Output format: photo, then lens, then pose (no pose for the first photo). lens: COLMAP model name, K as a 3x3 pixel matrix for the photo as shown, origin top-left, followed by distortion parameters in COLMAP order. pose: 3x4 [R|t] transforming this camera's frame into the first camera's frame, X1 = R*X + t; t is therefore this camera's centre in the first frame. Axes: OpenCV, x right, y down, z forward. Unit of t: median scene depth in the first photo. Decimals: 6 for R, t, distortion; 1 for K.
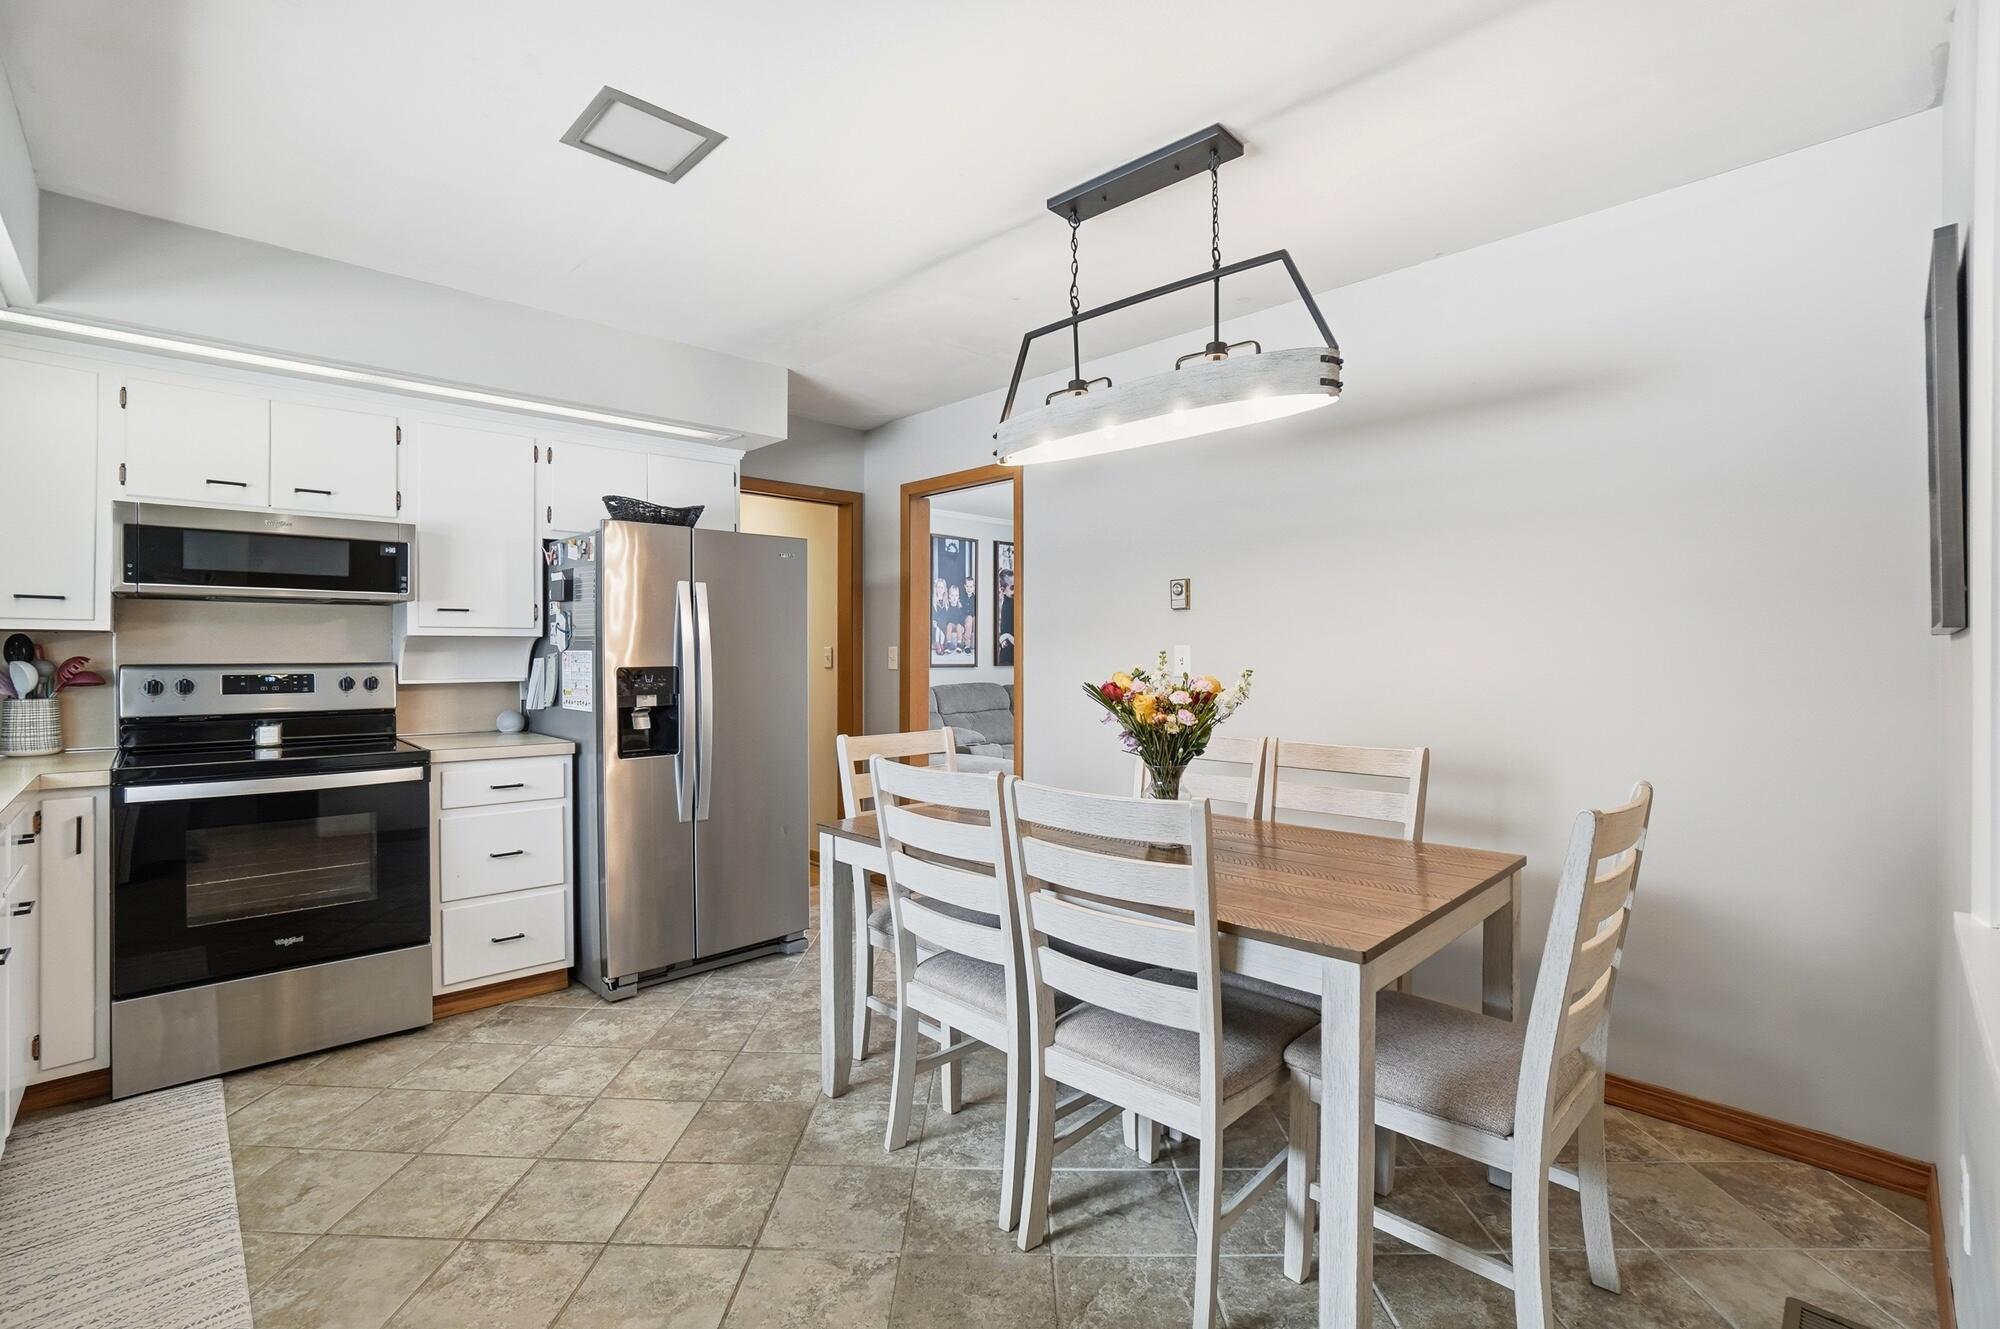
lens RADIAL K [[889.2, 0, 1006.7], [0, 889.2, 650.1], [0, 0, 1]] dist [-0.053156, 0.013269]
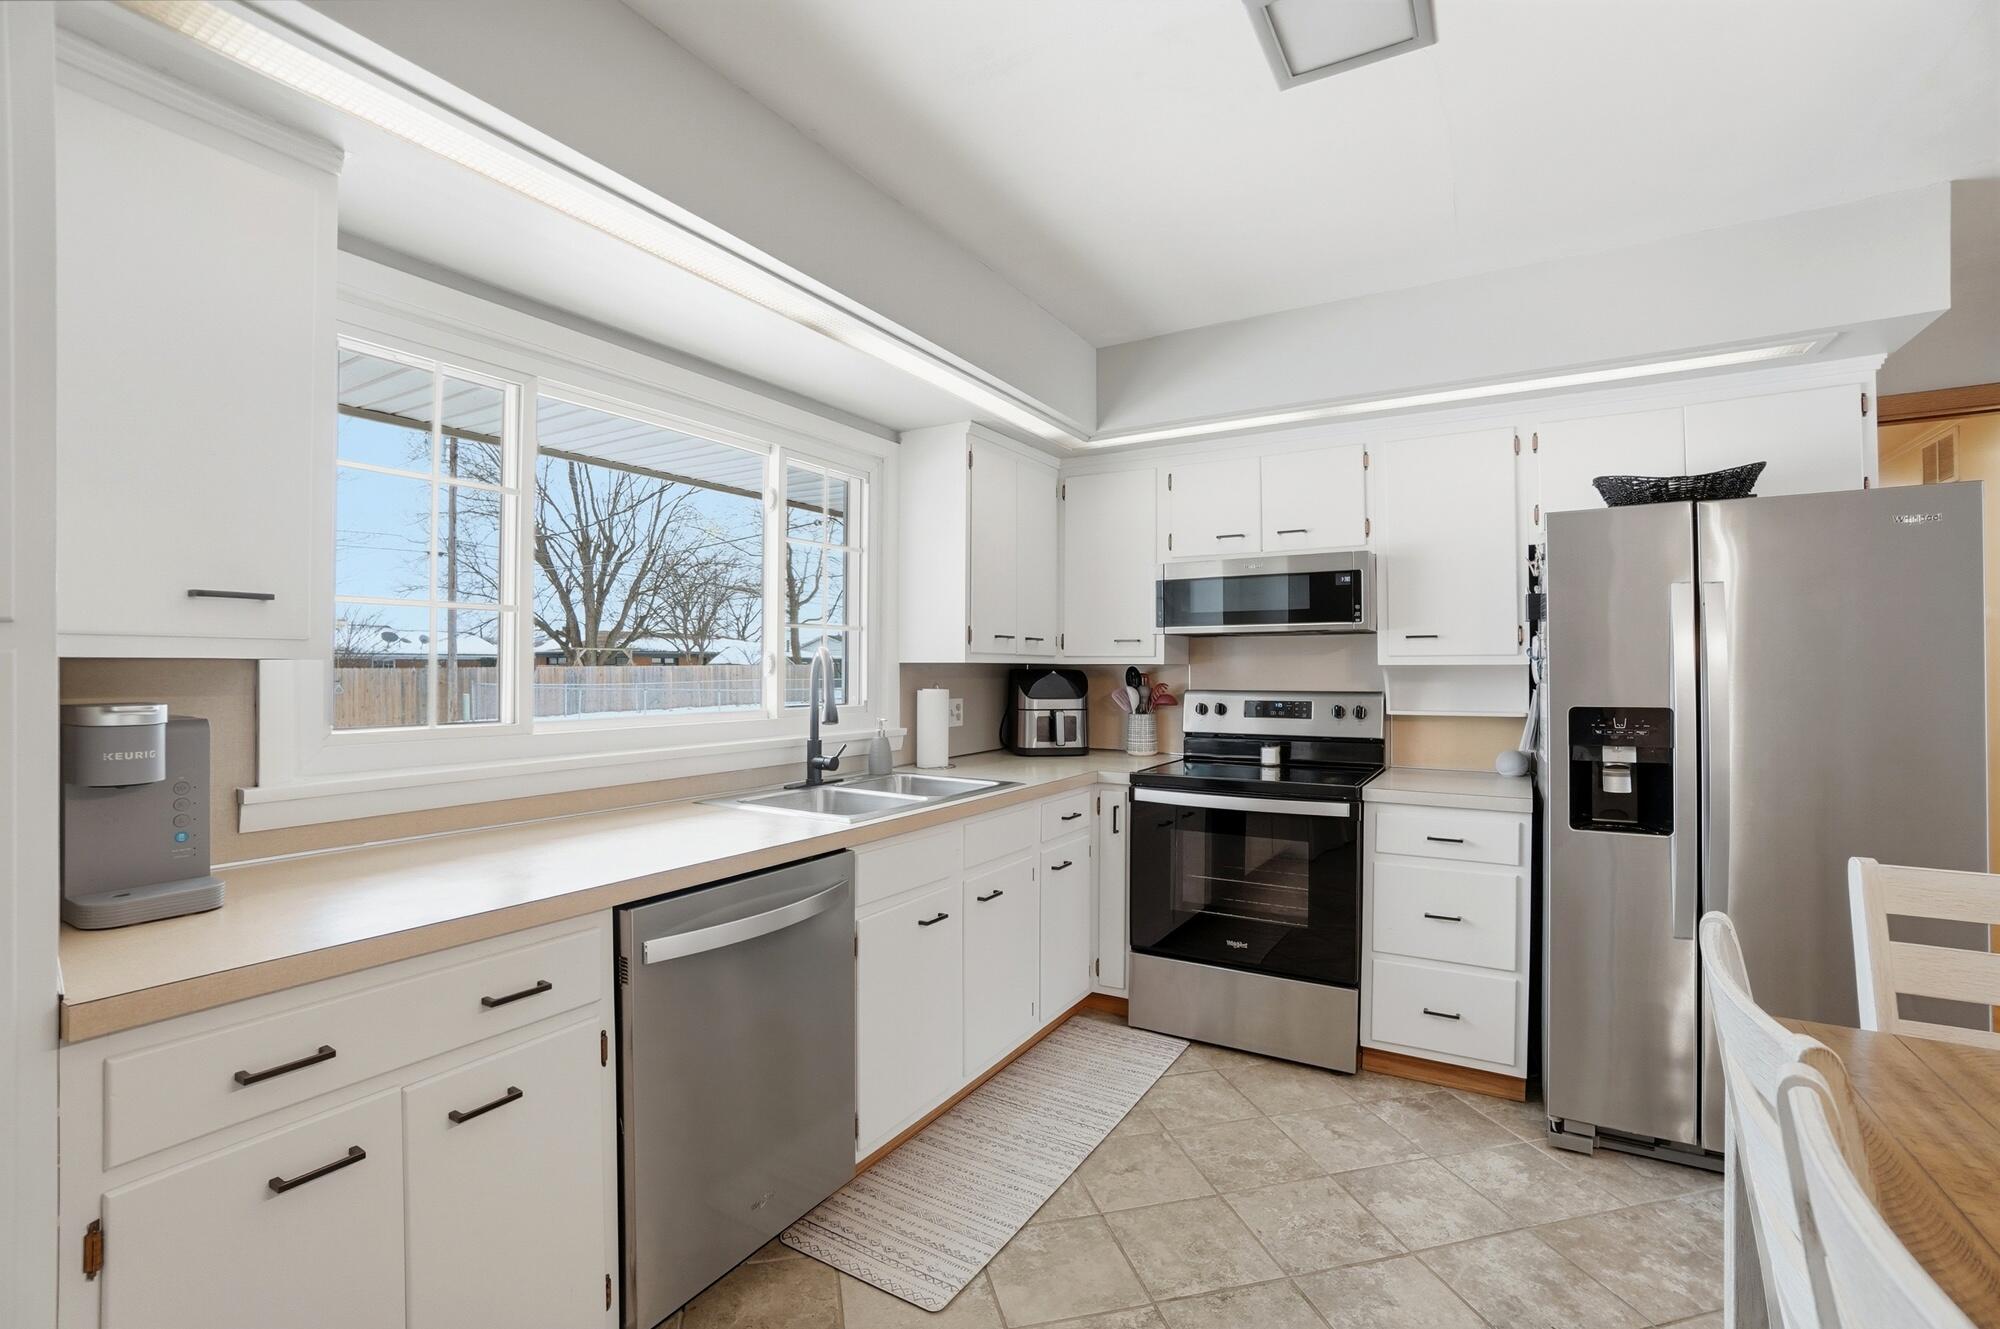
lens RADIAL K [[889.2, 0, 987.6], [0, 889.2, 662.9], [0, 0, 1]] dist [-0.053156, 0.013269]
pose [[0.239606, -0.005280, -0.970856, 0.174938], [0.002959, 0.999985, -0.004708, -0.017384], [0.970866, -0.001745, 0.239618, 0.381755]]
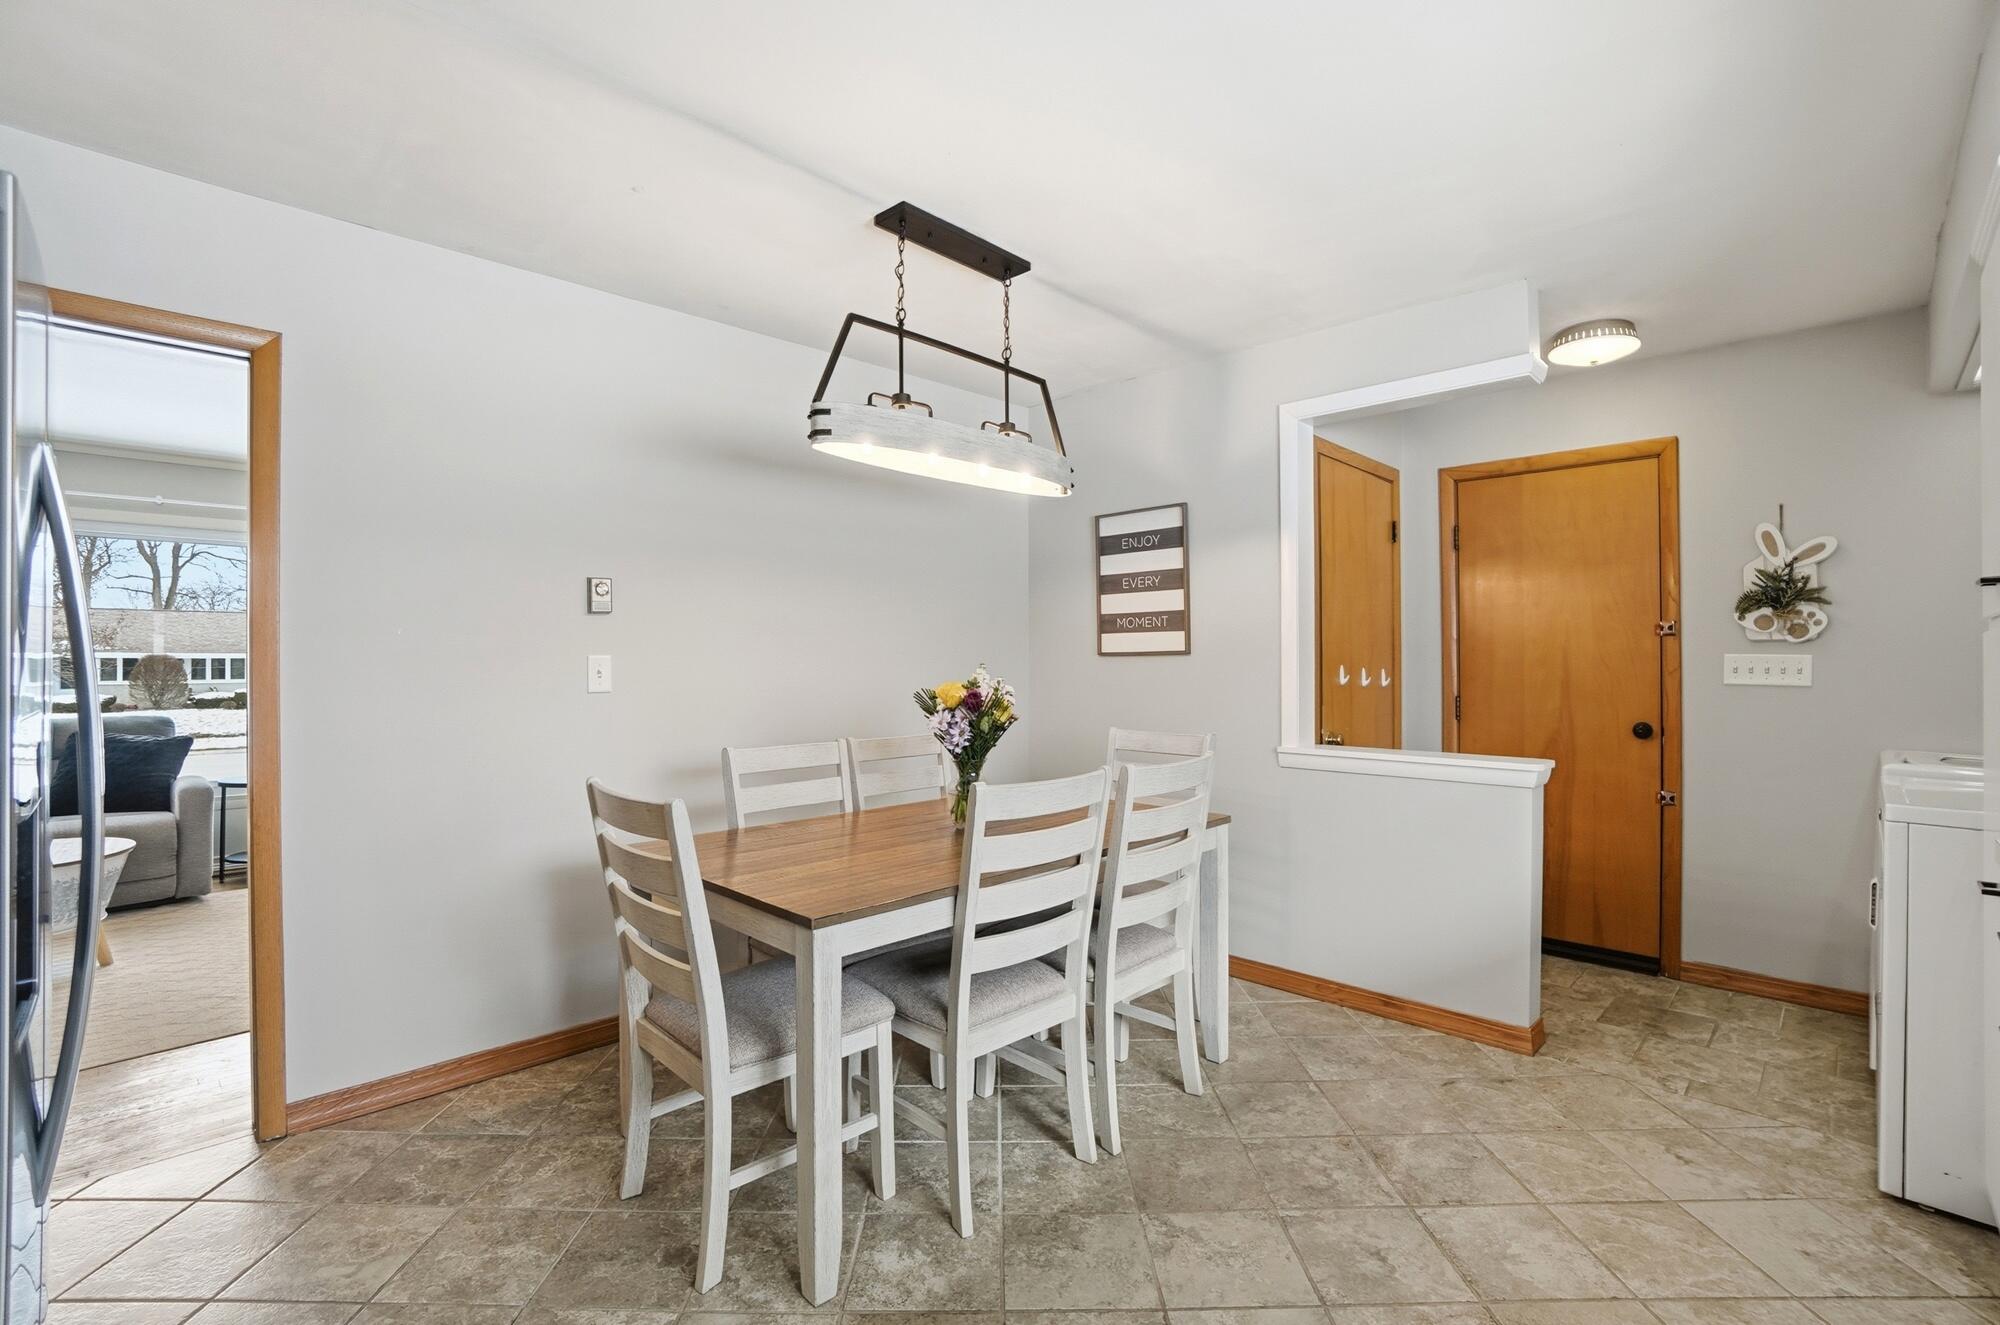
lens RADIAL K [[889.2, 0, 983.0], [0, 889.2, 660.0], [0, 0, 1]] dist [-0.053156, 0.013269]
pose [[0.009045, 0.003024, 0.999955, -0.810435], [0.002824, 0.999991, -0.003050, 0.001546], [-0.999955, 0.002852, 0.009037, 0.788831]]
